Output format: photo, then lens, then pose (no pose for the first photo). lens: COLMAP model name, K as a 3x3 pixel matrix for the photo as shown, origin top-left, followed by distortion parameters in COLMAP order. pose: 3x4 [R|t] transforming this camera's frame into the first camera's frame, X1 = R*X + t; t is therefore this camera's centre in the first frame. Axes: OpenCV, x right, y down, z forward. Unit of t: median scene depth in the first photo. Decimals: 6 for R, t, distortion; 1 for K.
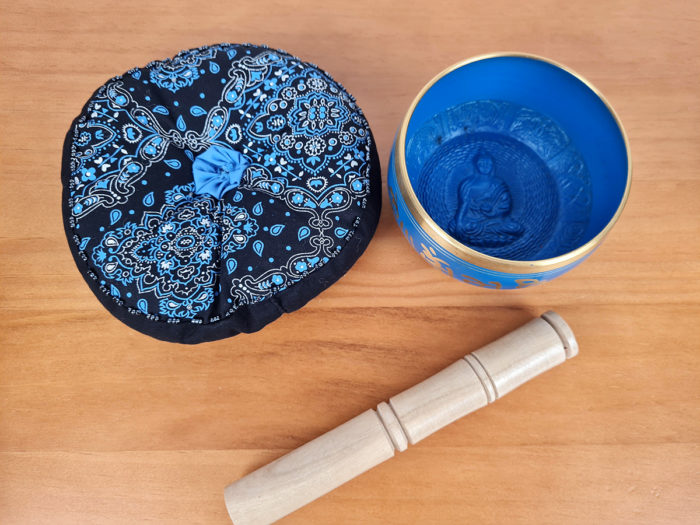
lens RADIAL K [[527.7, 0, 348.0], [0, 527.7, 260.1], [0, 0, 1]] dist [0.002355, -0.000994]
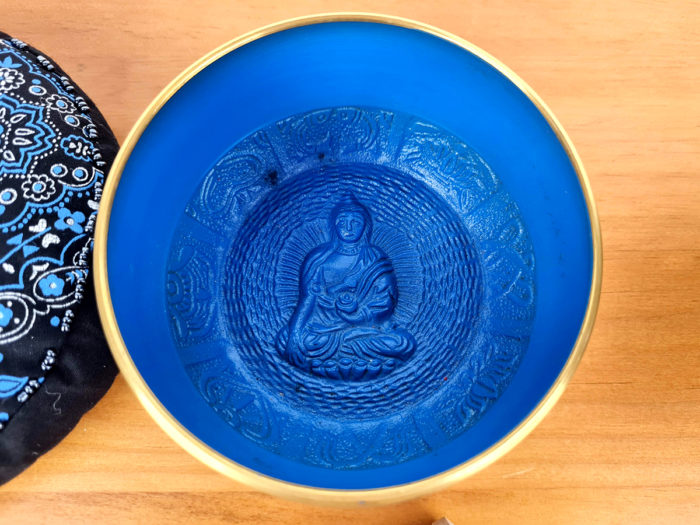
lens RADIAL K [[534.4, 0, 350.0], [0, 534.4, 262.5], [0, 0, 1]] dist [-0.011756, -0.003499]
pose [[0.999979, 0.002209, -0.006092, 0.294290], [-0.002074, 0.999755, 0.022029, -0.170609], [0.006139, -0.022016, 0.999739, 0.490954]]
